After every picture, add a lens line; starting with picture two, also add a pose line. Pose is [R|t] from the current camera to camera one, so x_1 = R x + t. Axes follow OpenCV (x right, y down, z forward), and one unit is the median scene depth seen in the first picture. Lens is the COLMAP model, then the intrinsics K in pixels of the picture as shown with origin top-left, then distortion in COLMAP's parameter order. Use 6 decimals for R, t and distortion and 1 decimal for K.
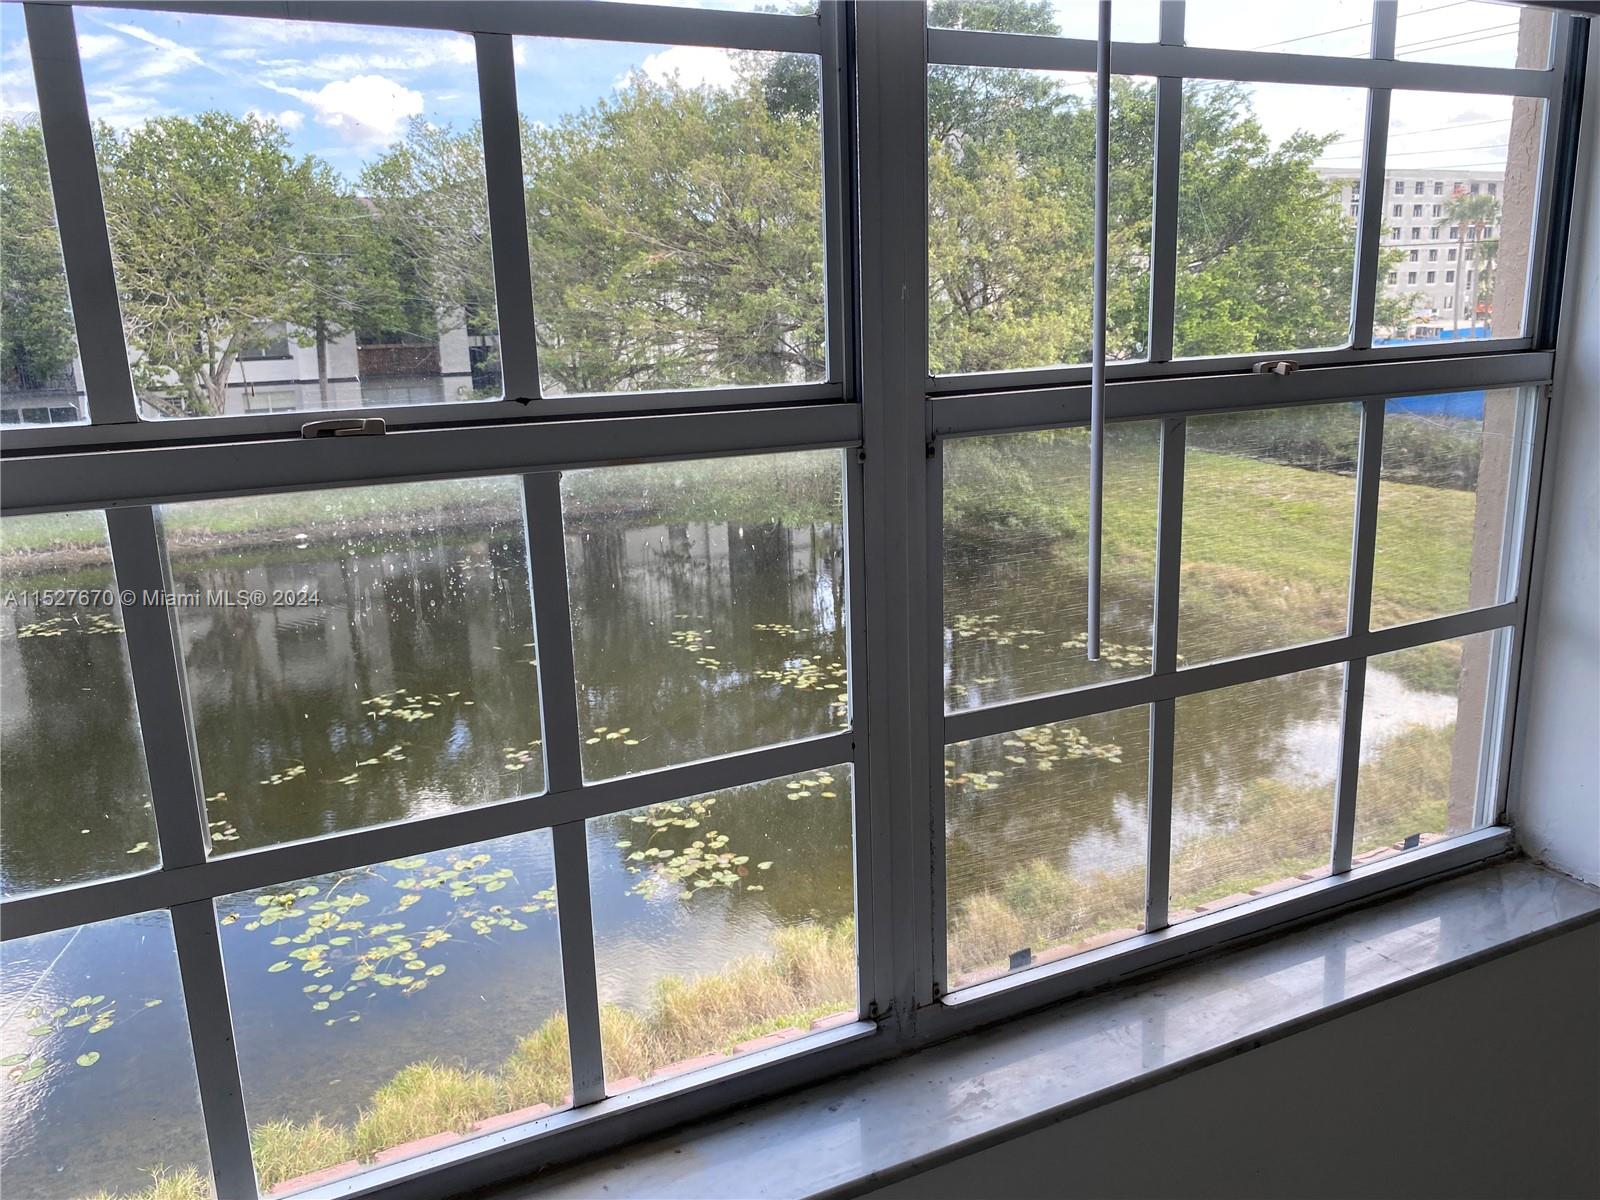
lens RADIAL K [[1209.5, 0, 800.5], [0, 1209.5, 608.5], [0, 0, 1]] dist [0.035158, -0.053618]
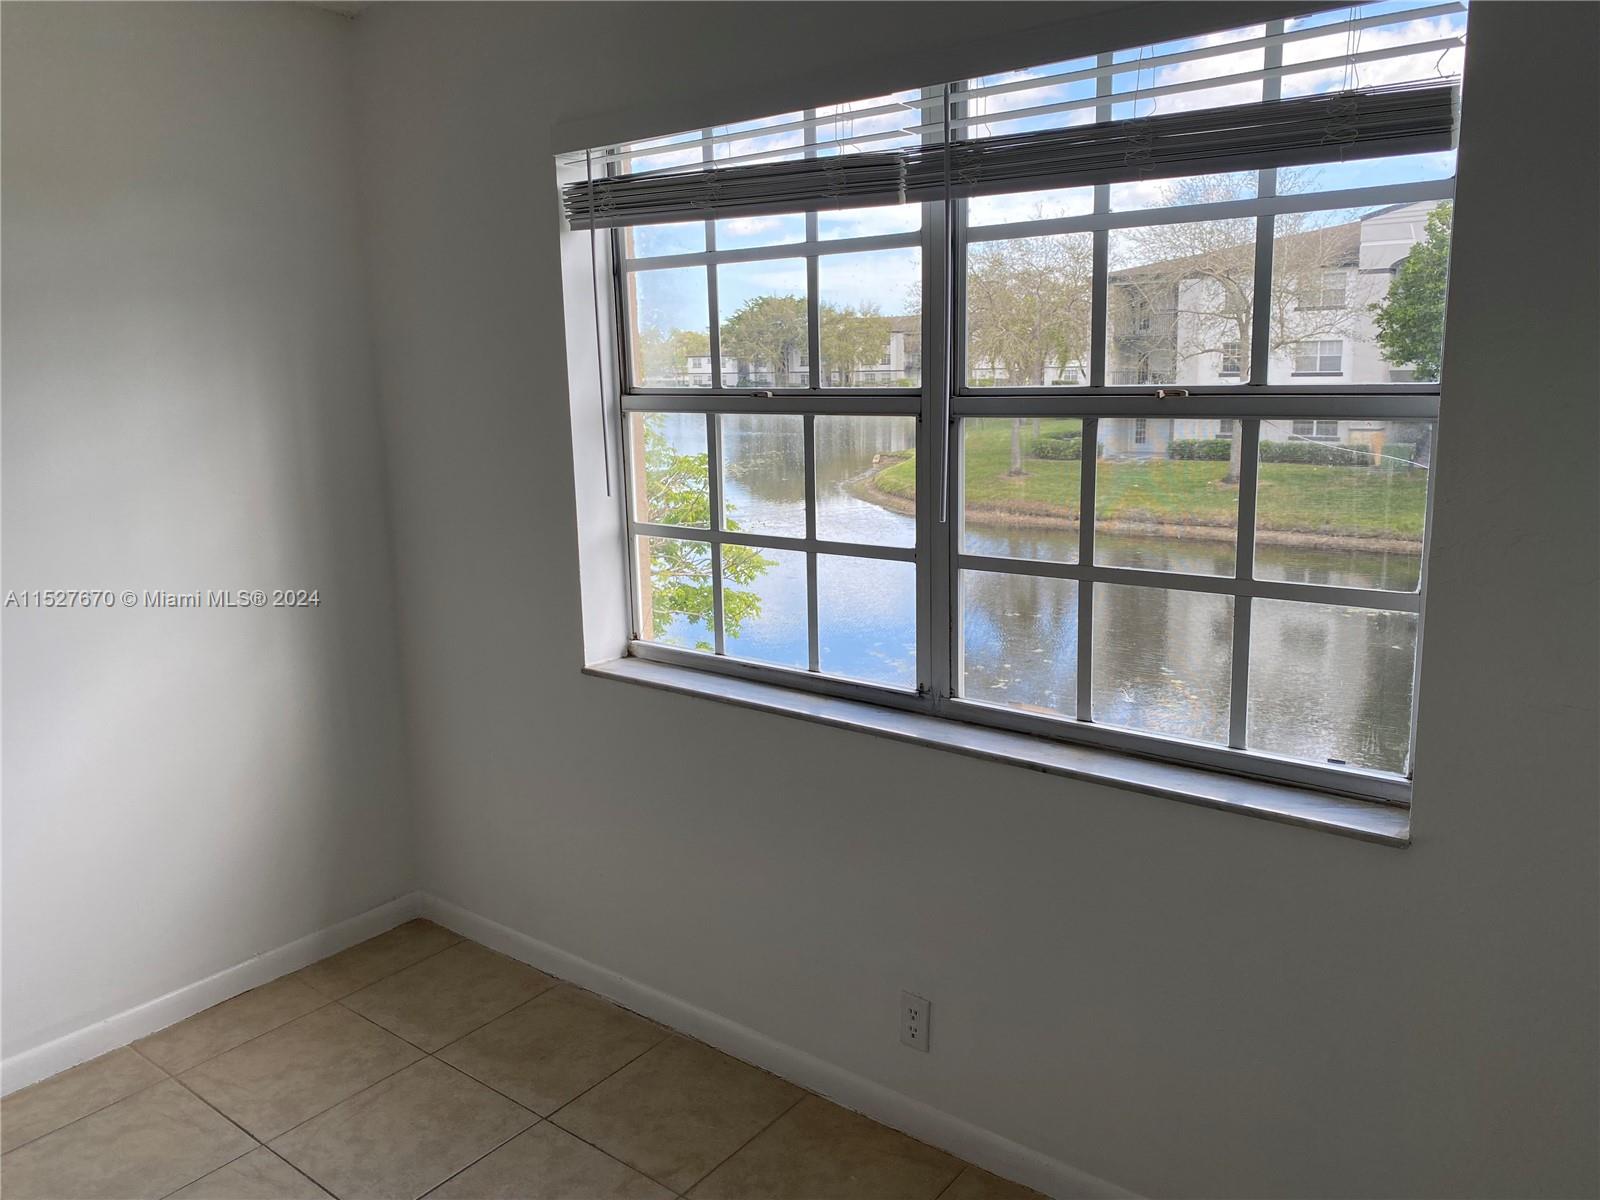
lens RADIAL K [[1209.5, 0, 799.9], [0, 1209.5, 596.7], [0, 0, 1]] dist [0.035158, -0.053618]
pose [[0.428635, 0.207250, -0.879386, 1.905529], [-0.188188, 0.972466, 0.137459, -0.074205], [0.883661, 0.106570, 0.455835, -0.167726]]
